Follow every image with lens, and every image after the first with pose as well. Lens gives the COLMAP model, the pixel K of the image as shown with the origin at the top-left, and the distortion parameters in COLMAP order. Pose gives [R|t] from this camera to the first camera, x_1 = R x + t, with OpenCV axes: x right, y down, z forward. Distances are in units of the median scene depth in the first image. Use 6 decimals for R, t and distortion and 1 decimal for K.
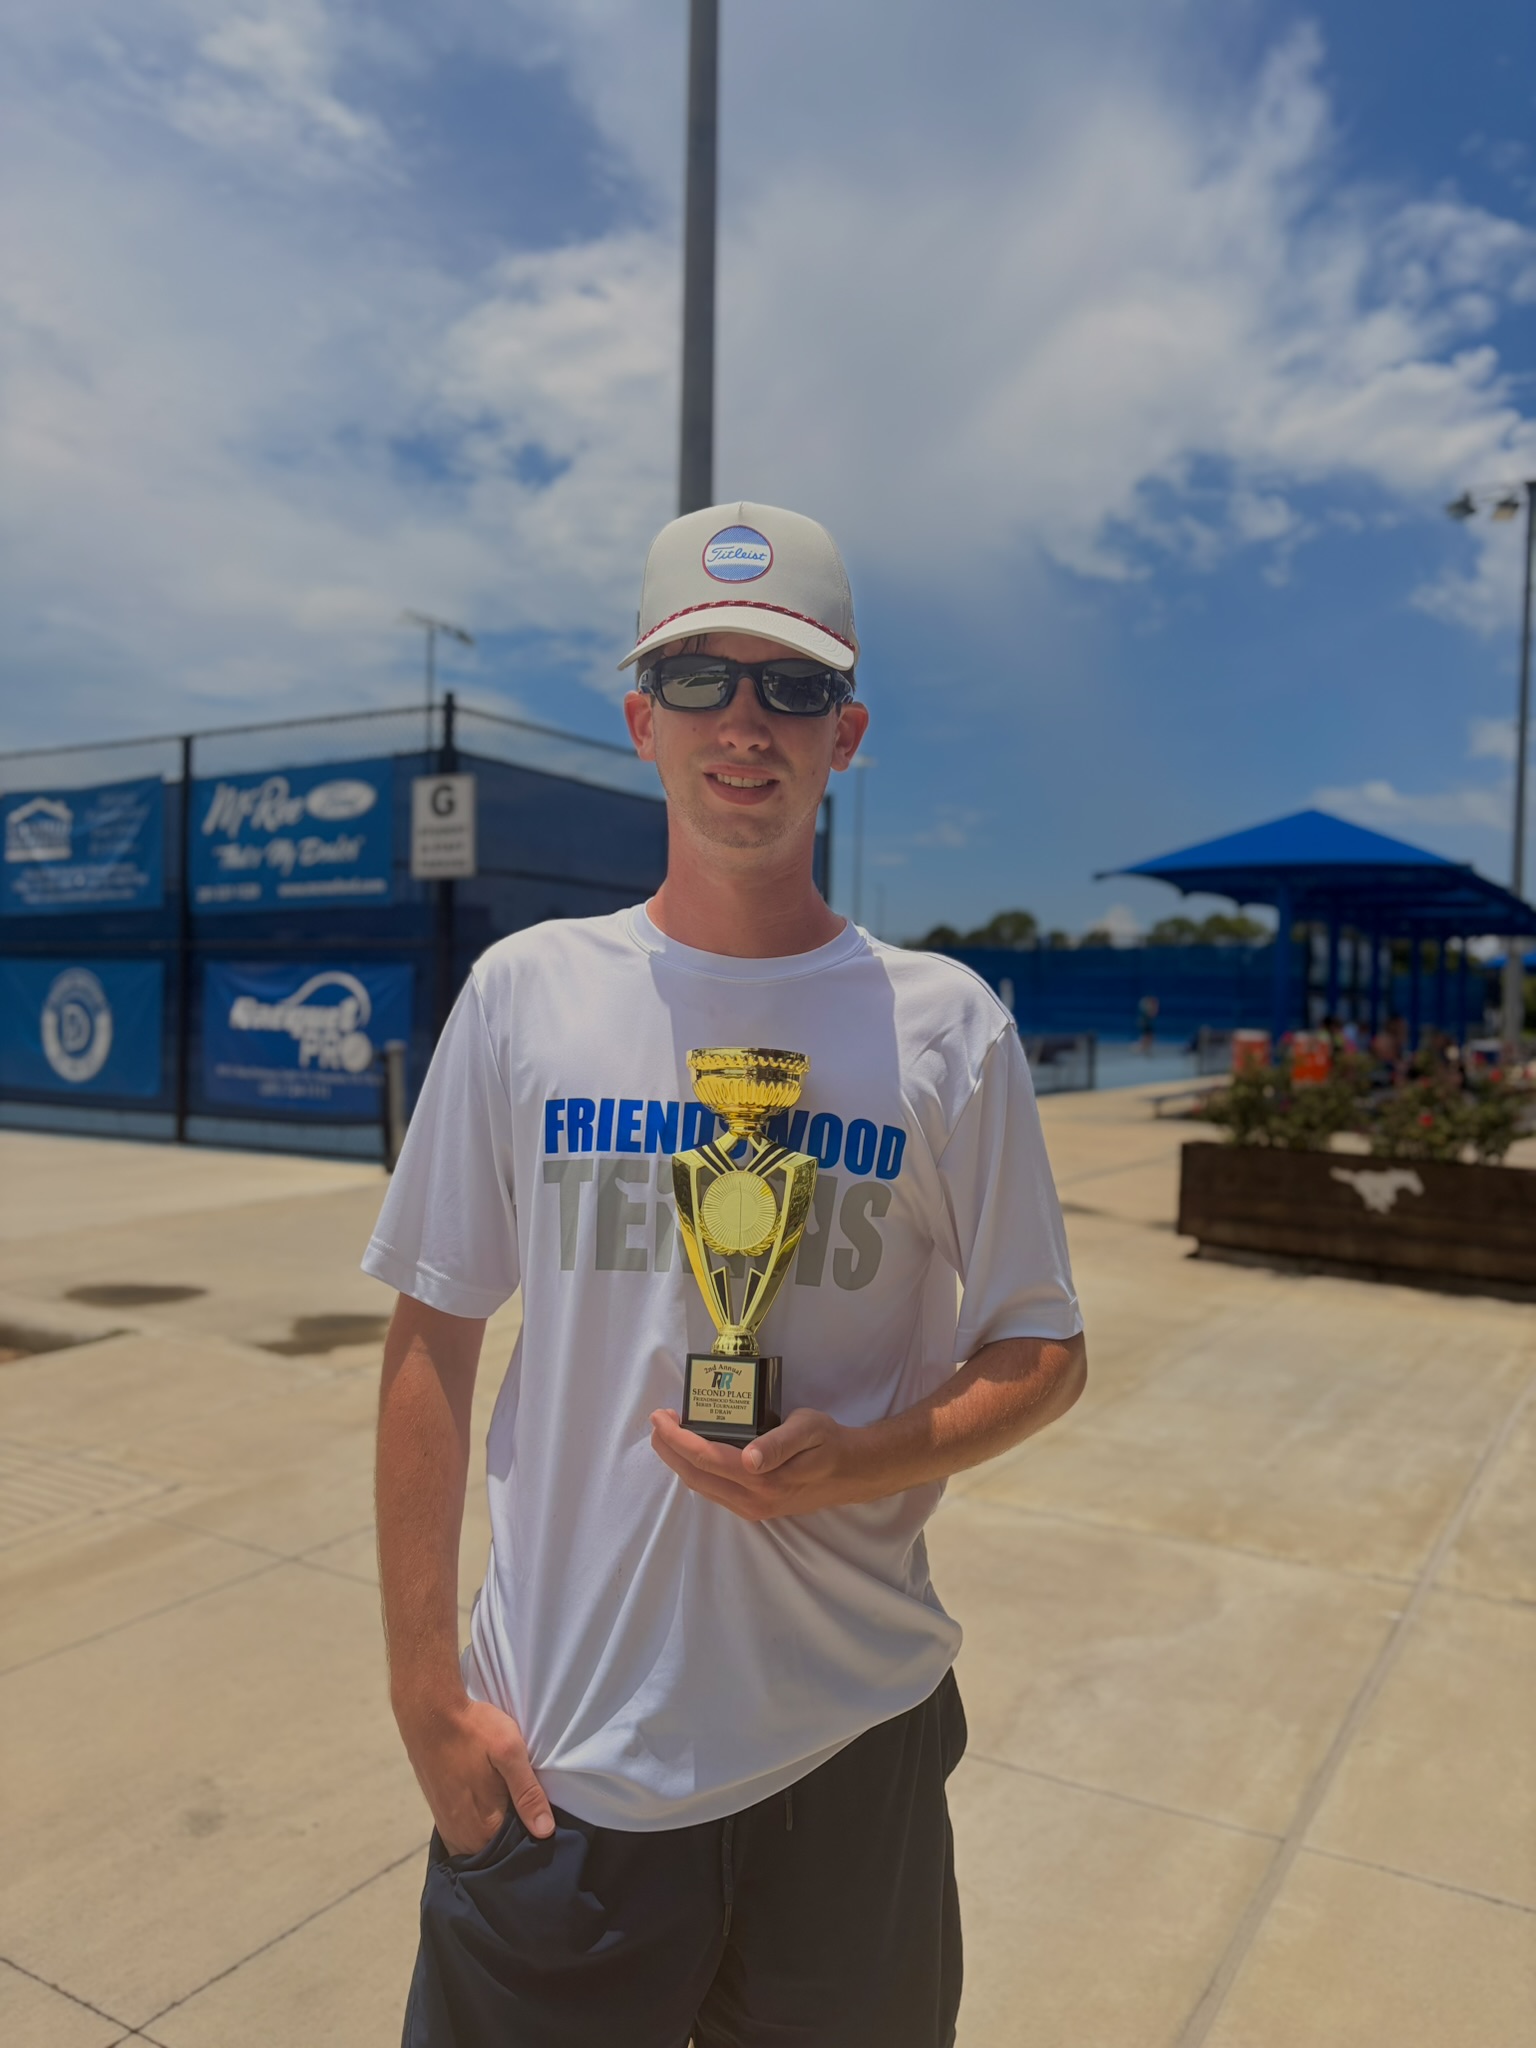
lens RADIAL K [[1532.2, 0, 763.0], [0, 1532.2, 1026.3], [0, 0, 1]] dist [0.026881, -0.036240]
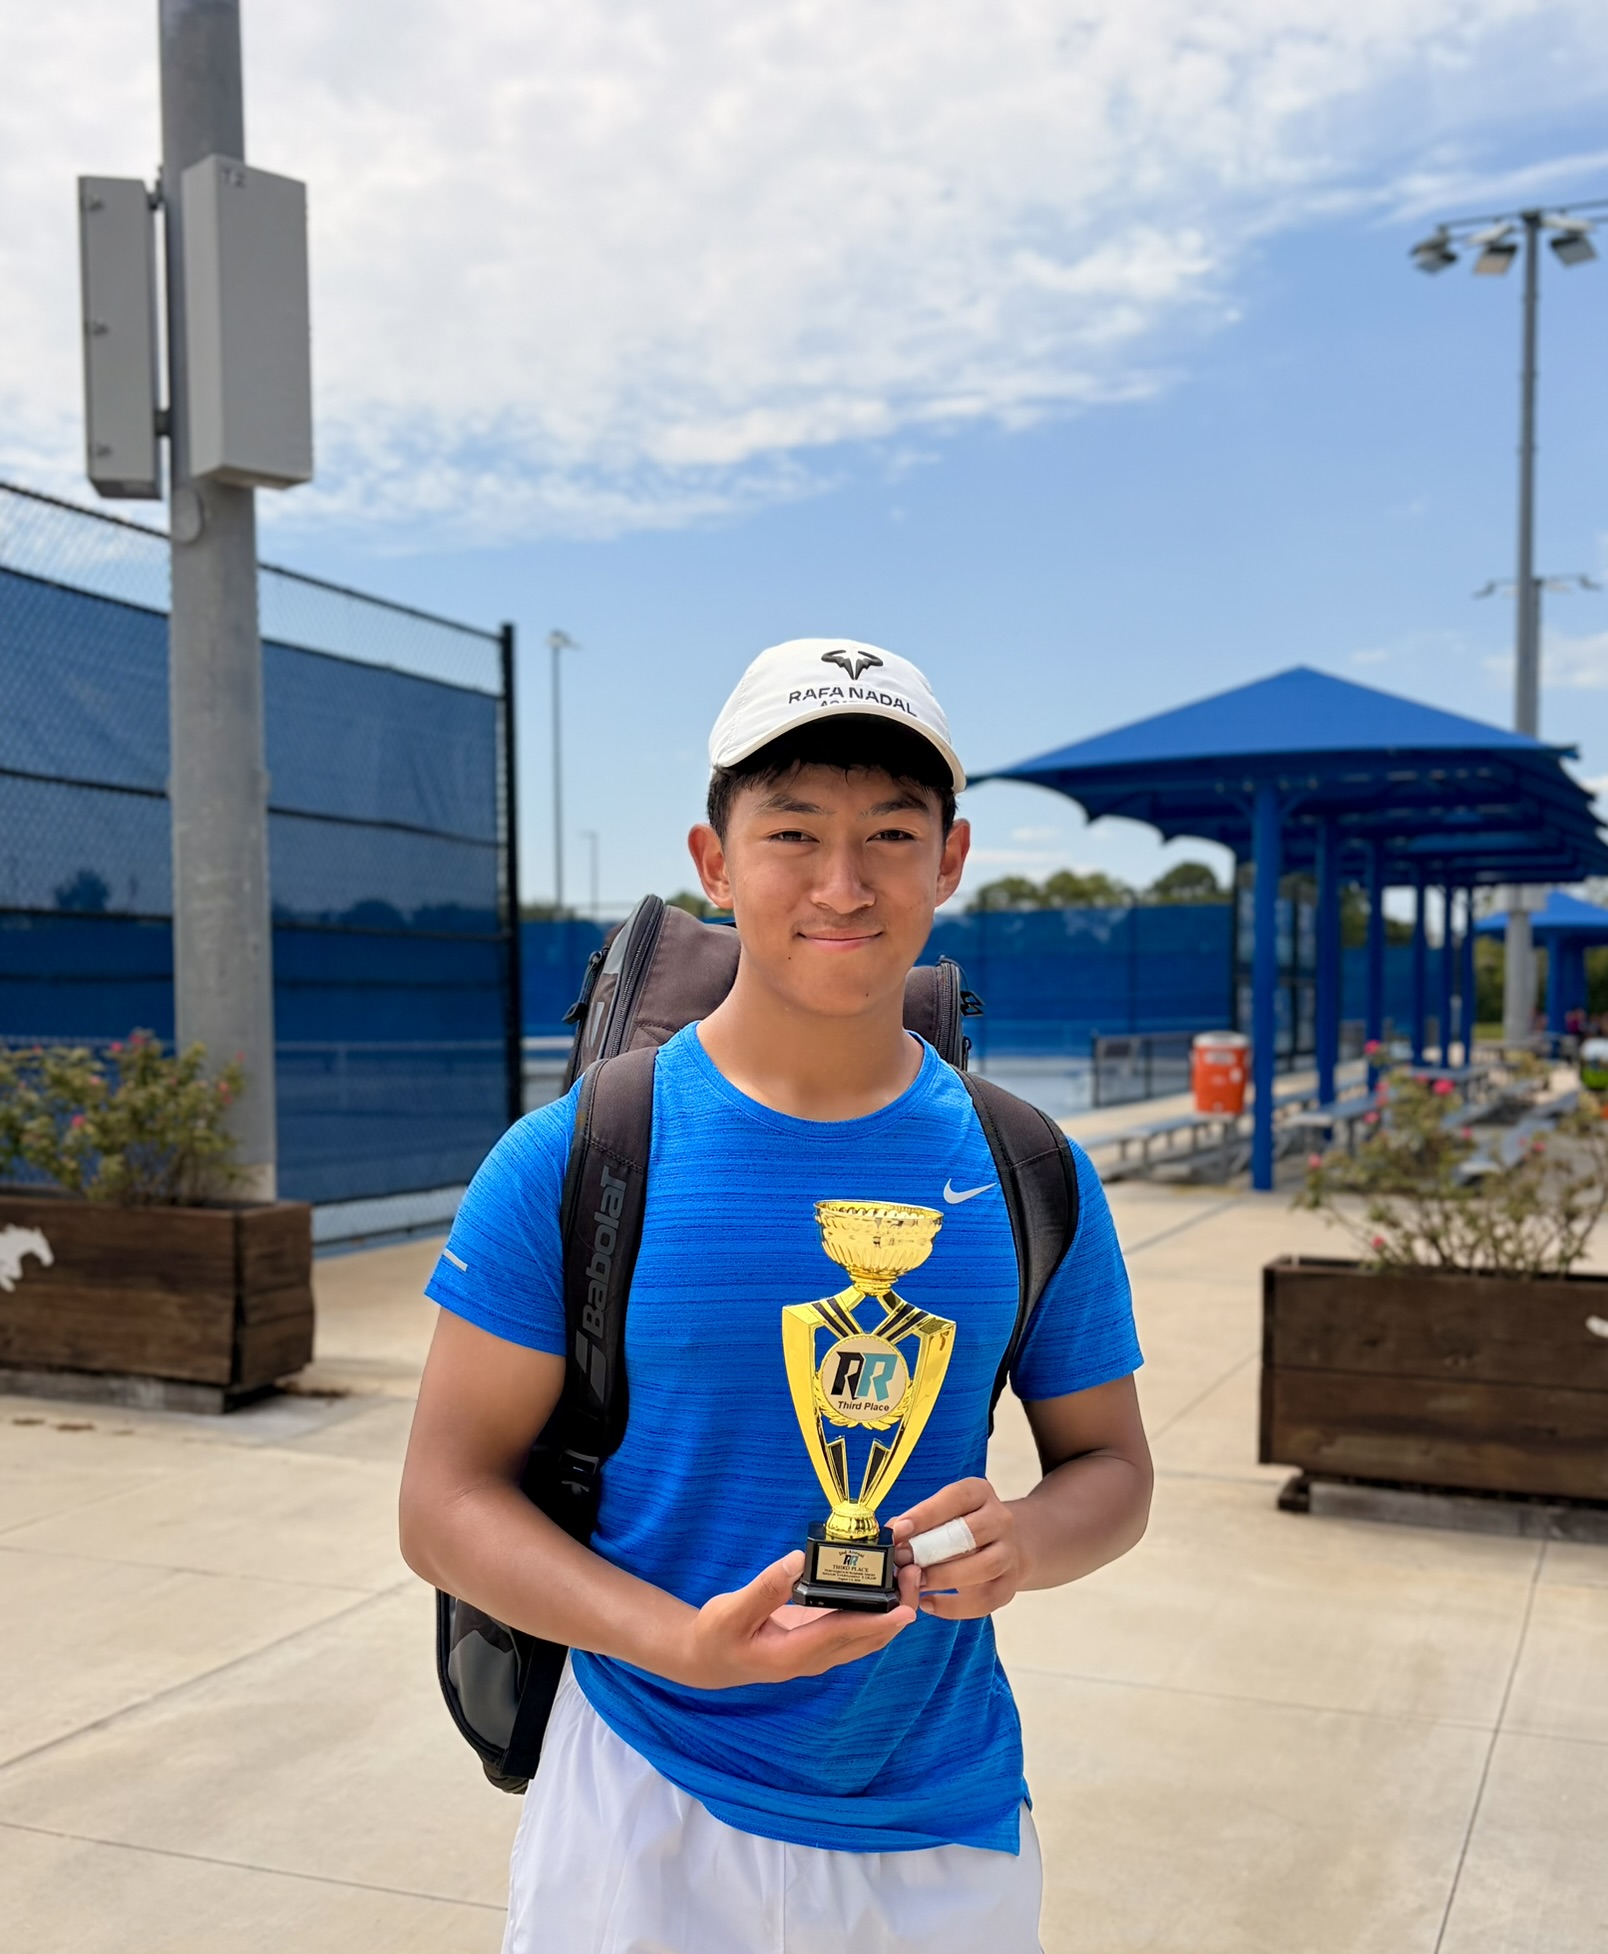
lens RADIAL K [[2172.4, 0, 813.7], [0, 2172.4, 1133.0], [0, 0, 1]] dist [0.033002, 0.000000]
pose [[0.984109, -0.034170, 0.174245, 0.013454], [0.026779, 0.998646, 0.044597, -0.000461], [-0.175533, -0.039222, 0.983692, 0.294944]]
